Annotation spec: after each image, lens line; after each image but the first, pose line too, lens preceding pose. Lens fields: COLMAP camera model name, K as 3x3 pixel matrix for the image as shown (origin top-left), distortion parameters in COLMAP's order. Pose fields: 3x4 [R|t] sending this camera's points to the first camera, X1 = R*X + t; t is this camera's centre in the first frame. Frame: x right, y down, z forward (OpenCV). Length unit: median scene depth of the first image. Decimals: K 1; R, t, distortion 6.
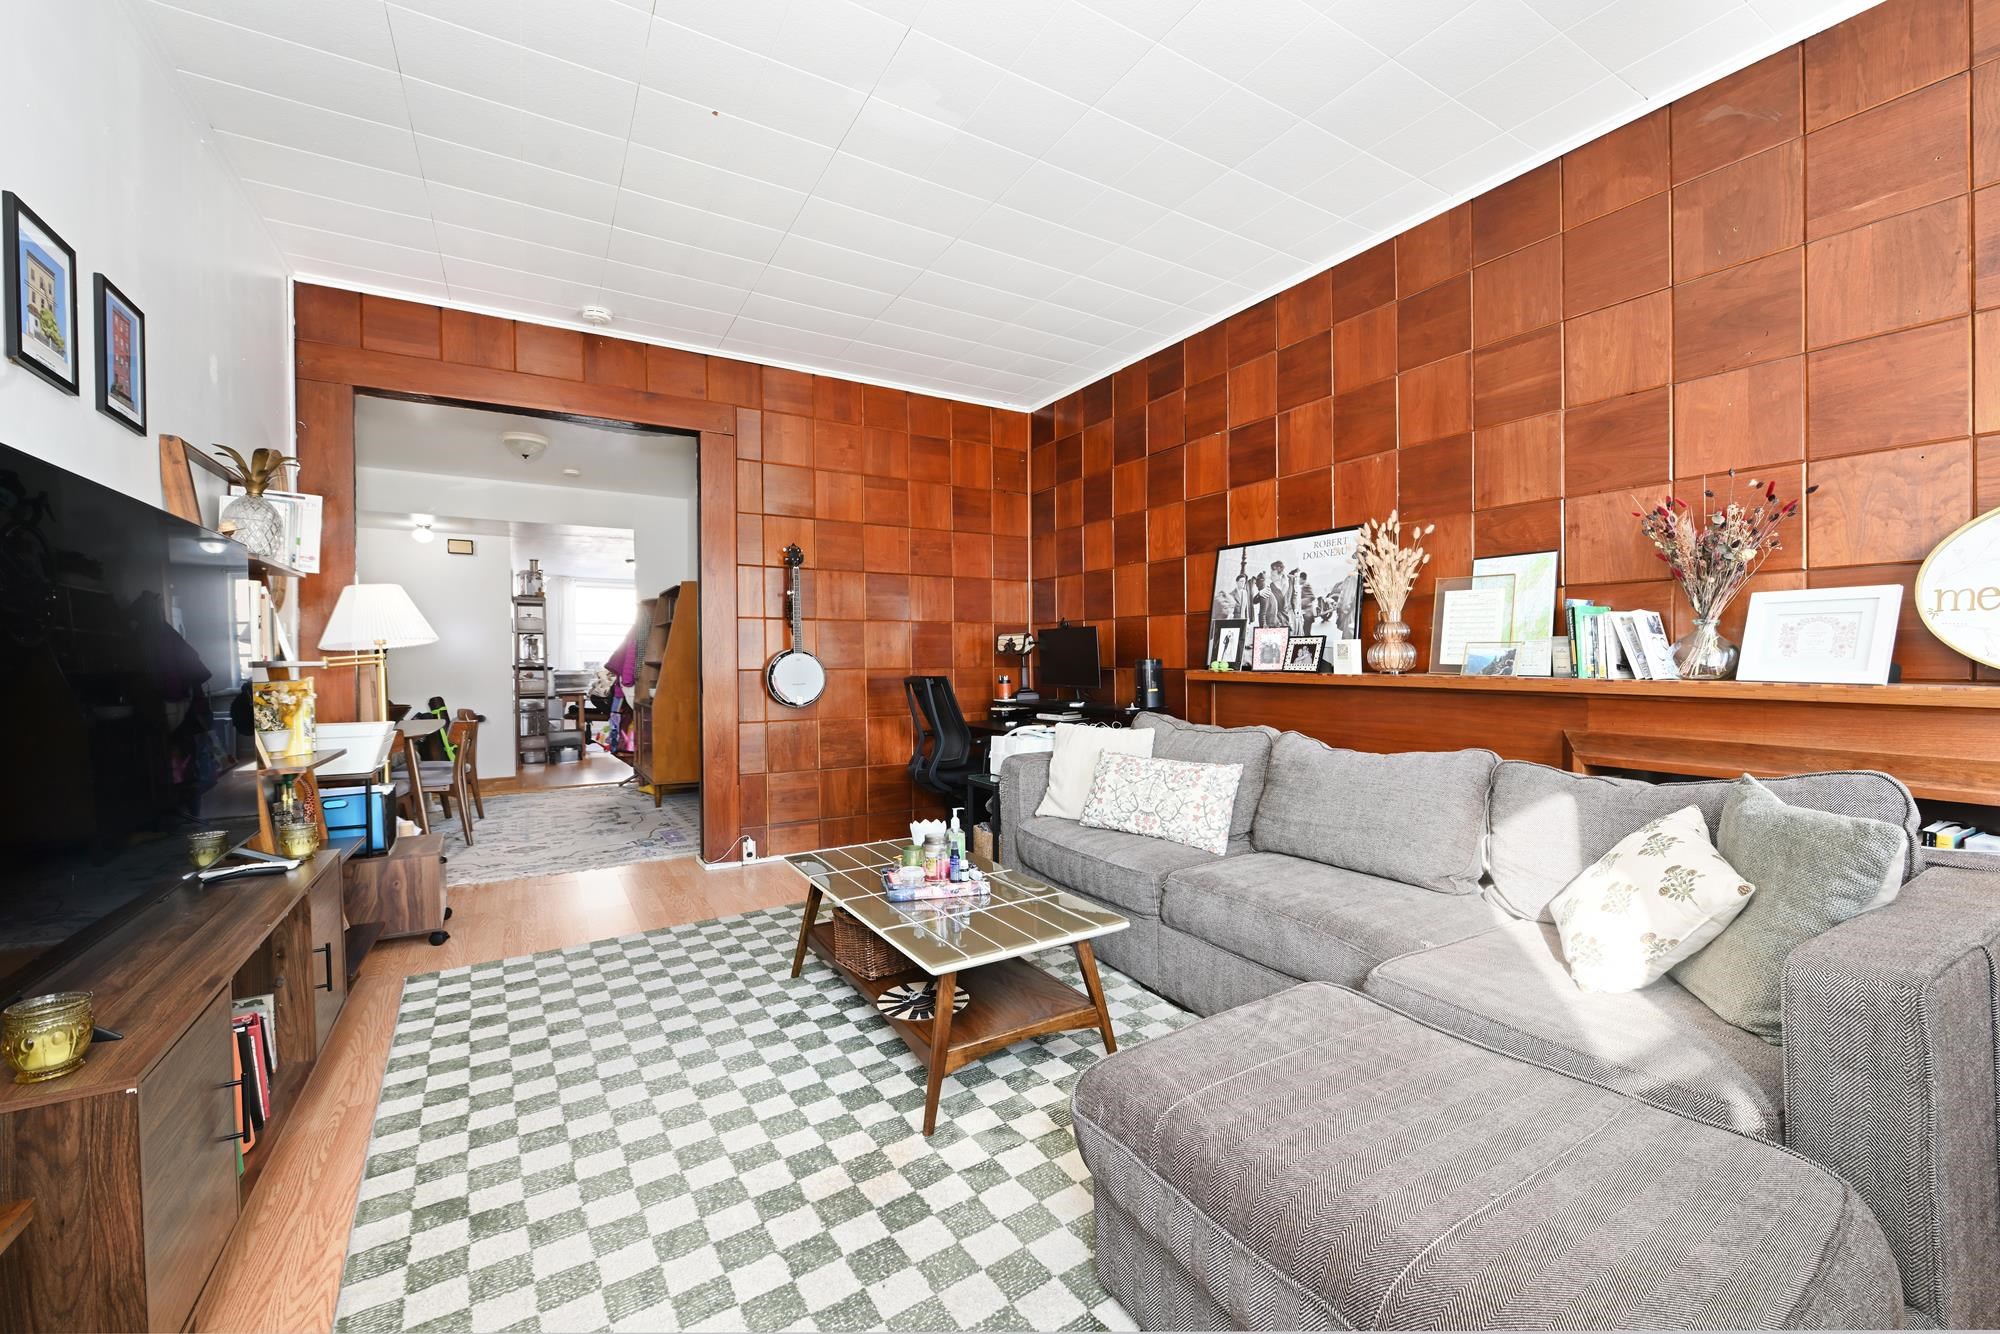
lens RADIAL K [[797.4, 0, 1007.1], [0, 797.4, 655.8], [0, 0, 1]] dist [-0.006349, -0.000457]
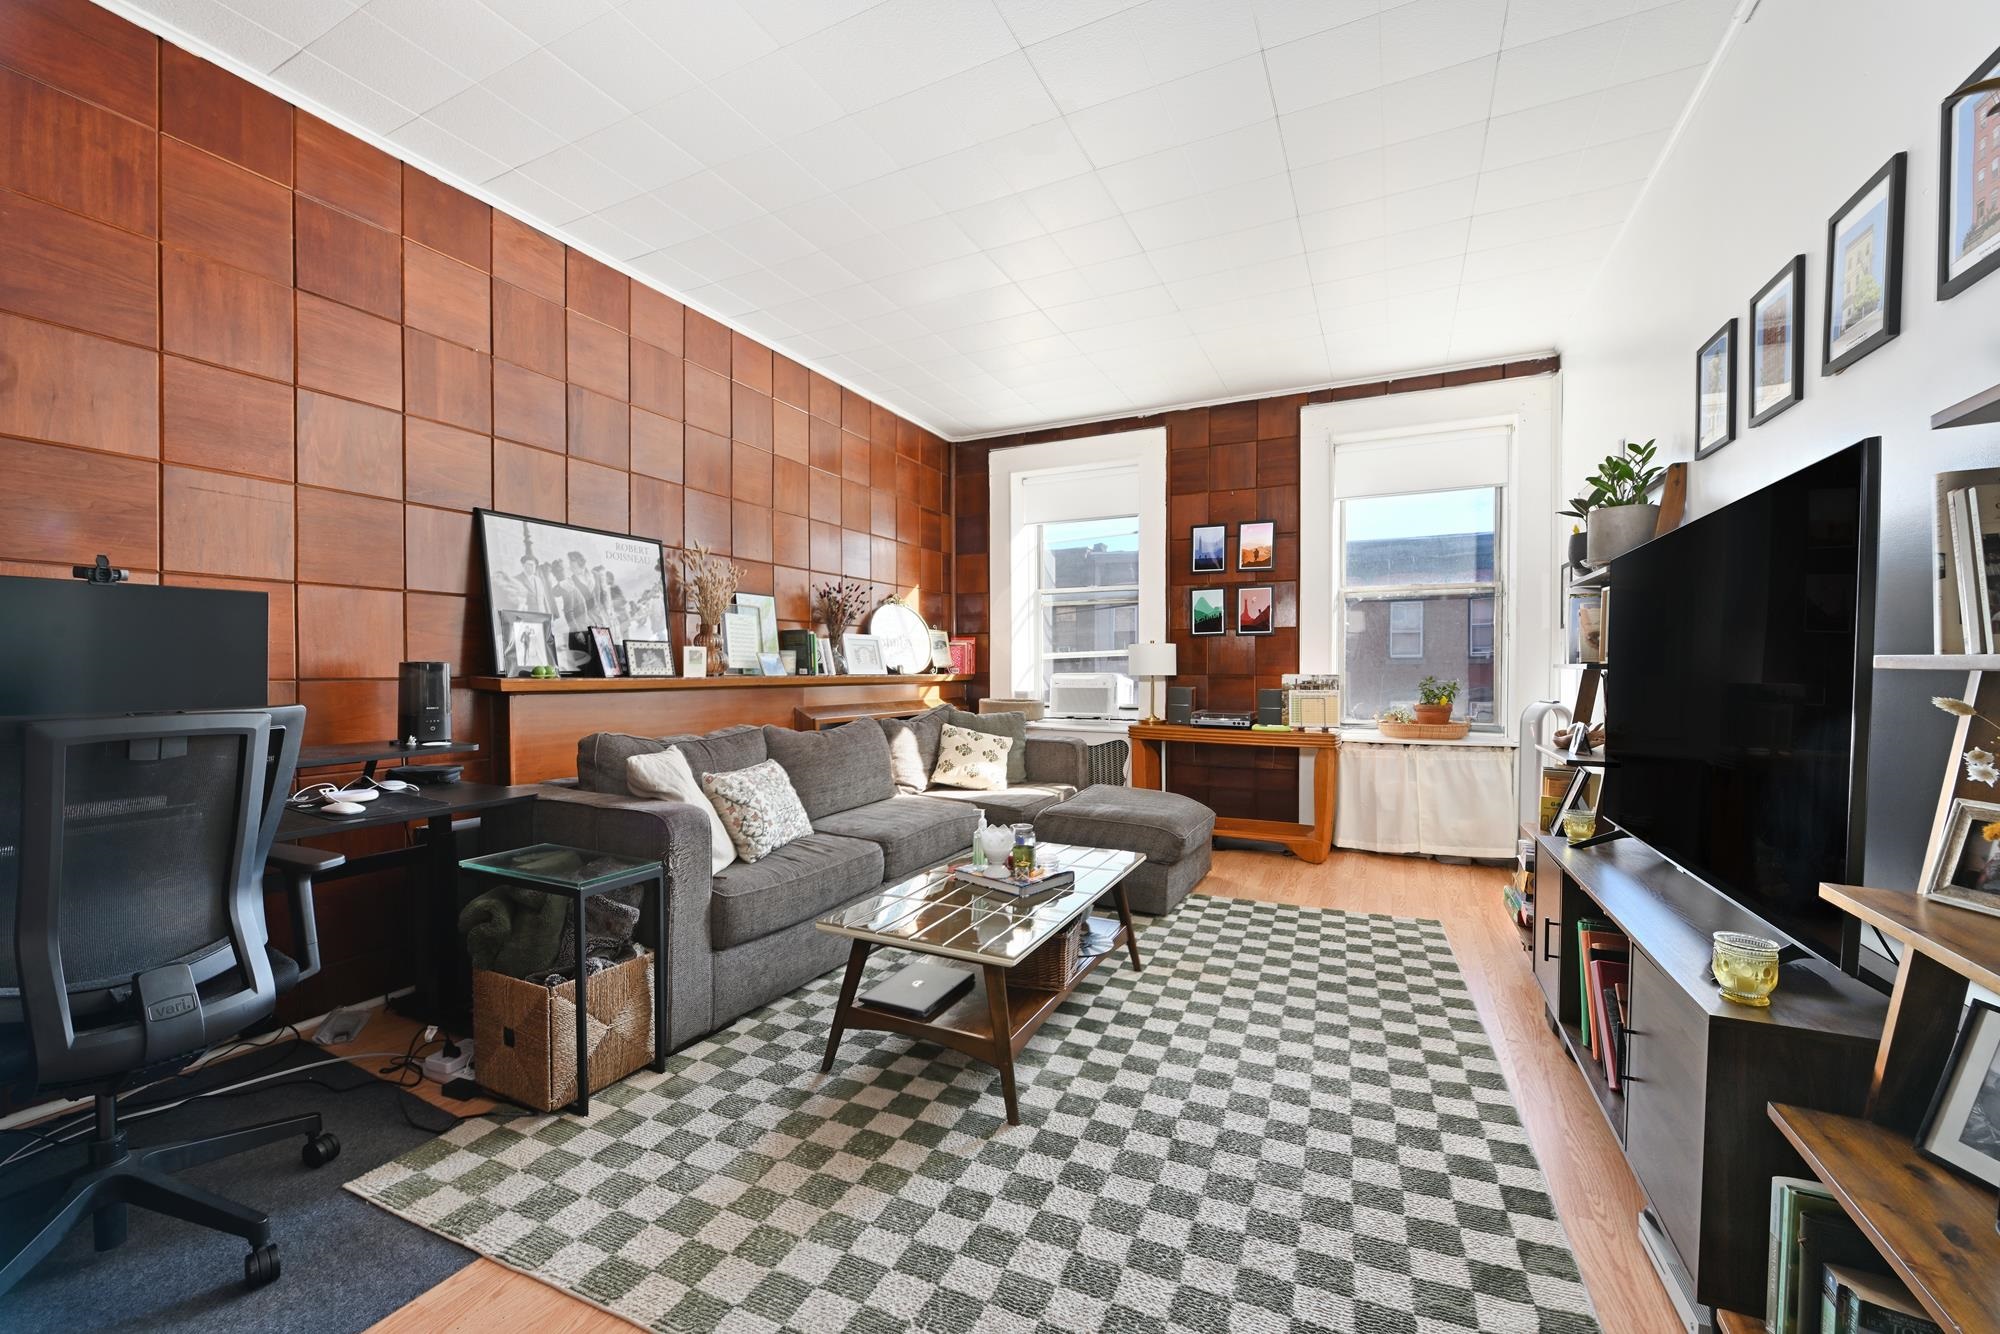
lens RADIAL K [[797.4, 0, 996.5], [0, 797.4, 685.9], [0, 0, 1]] dist [-0.006349, -0.000457]
pose [[-0.551694, -0.018168, 0.833849, -0.647210], [-0.002433, 0.999794, 0.020174, 0.011730], [-0.834043, 0.009101, -0.551624, 1.066678]]
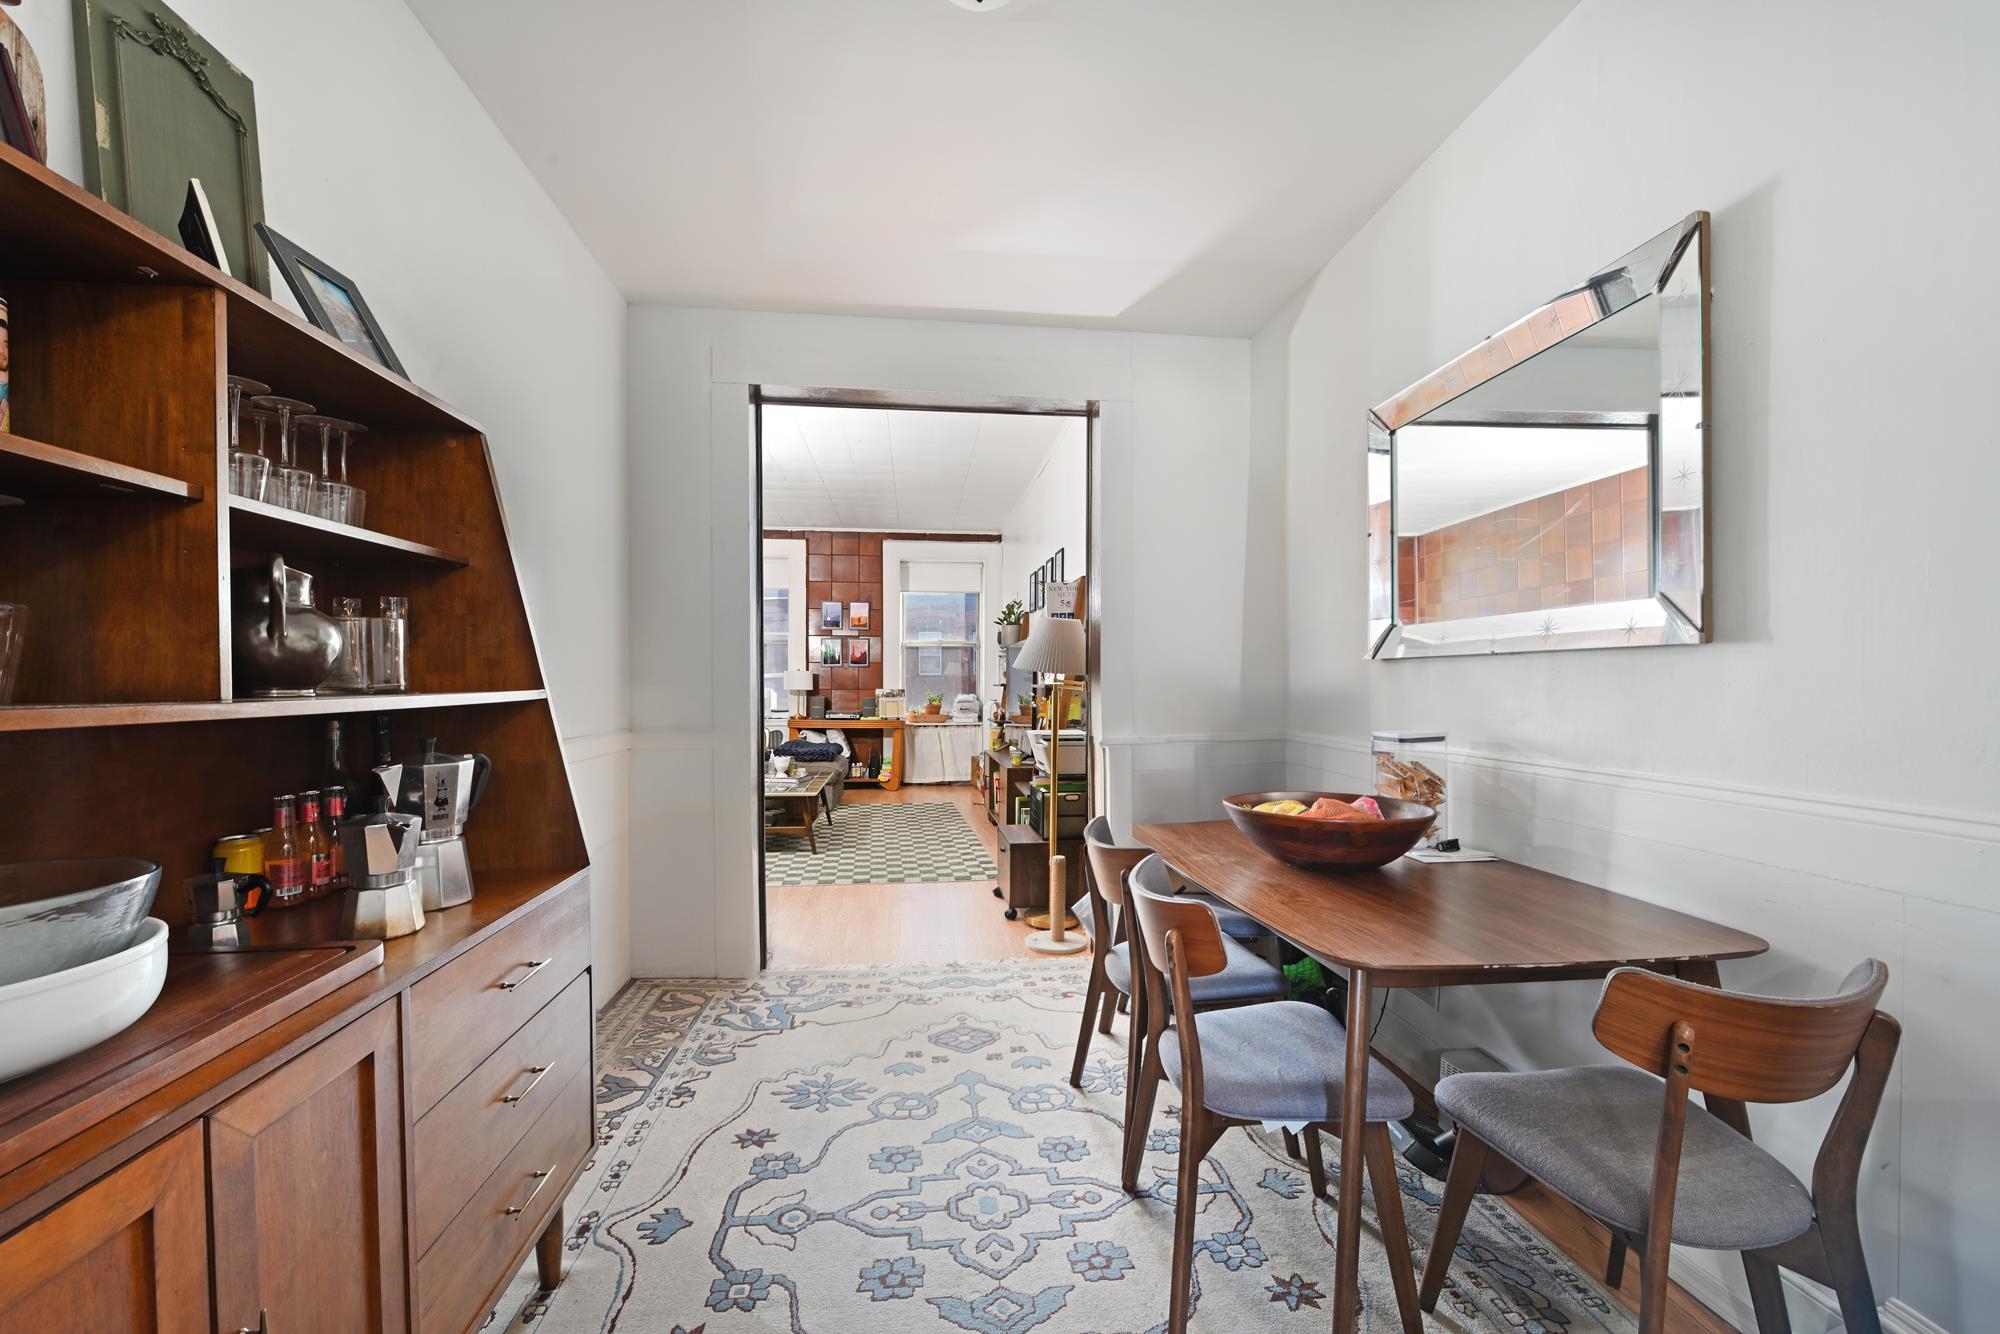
lens RADIAL K [[797.4, 0, 1002.5], [0, 797.4, 670.9], [0, 0, 1]] dist [-0.006349, -0.000457]
pose [[-0.913031, 0.007173, 0.407827, -1.114348], [0.000073, 0.999848, -0.017422, 0.006240], [-0.407890, -0.015877, -0.912893, 1.942927]]
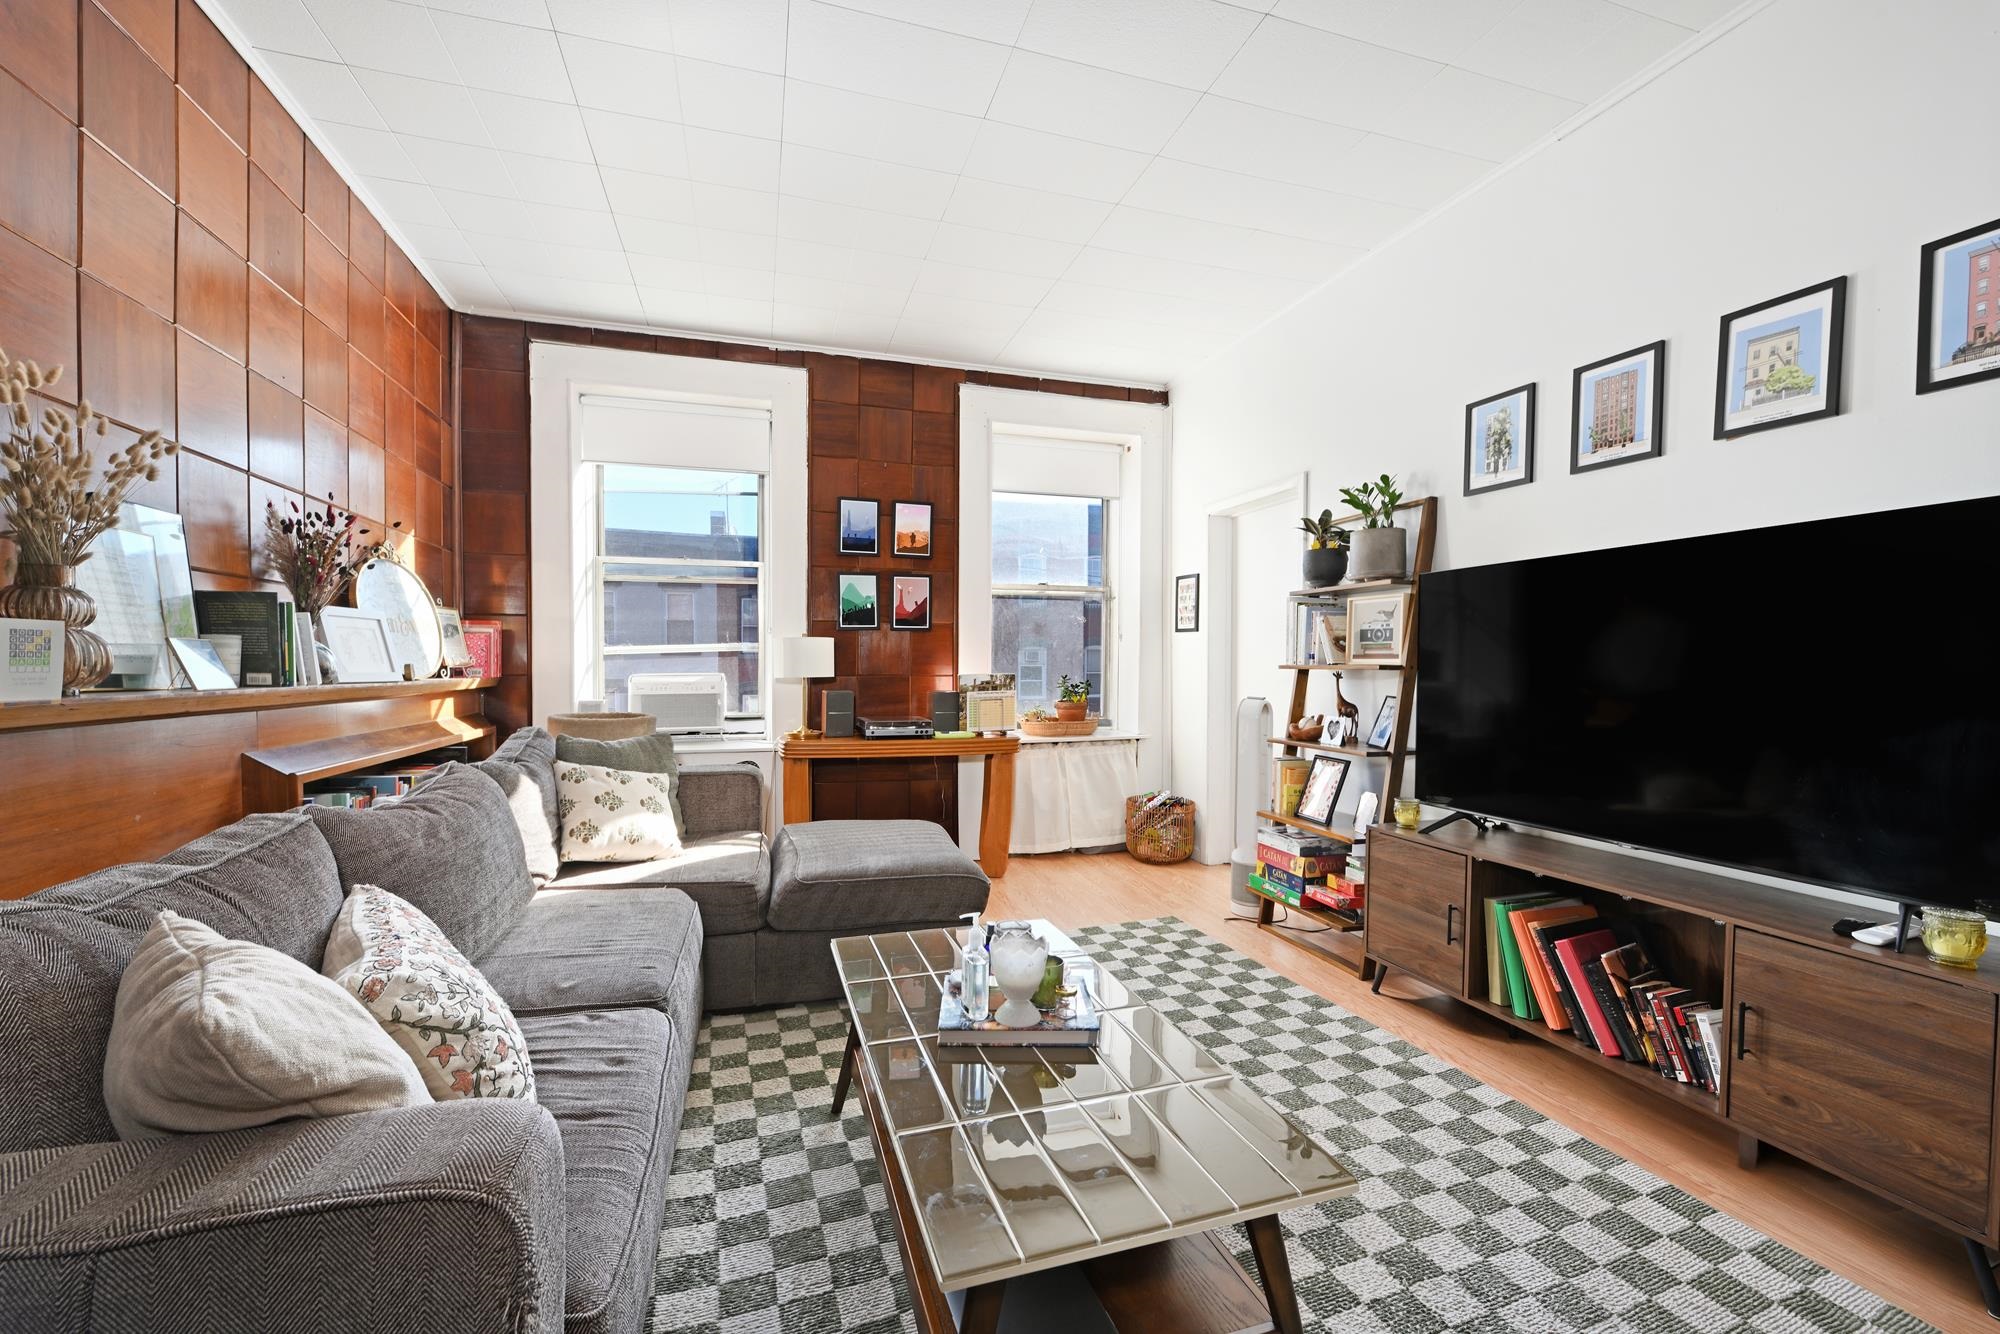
lens RADIAL K [[797.4, 0, 1003.8], [0, 797.4, 681.9], [0, 0, 1]] dist [-0.006349, -0.000457]
pose [[-0.975181, -0.004768, 0.221357, -0.151714], [-0.000465, 0.999810, 0.019488, 0.005673], [-0.221408, 0.018901, -0.974998, 1.092170]]
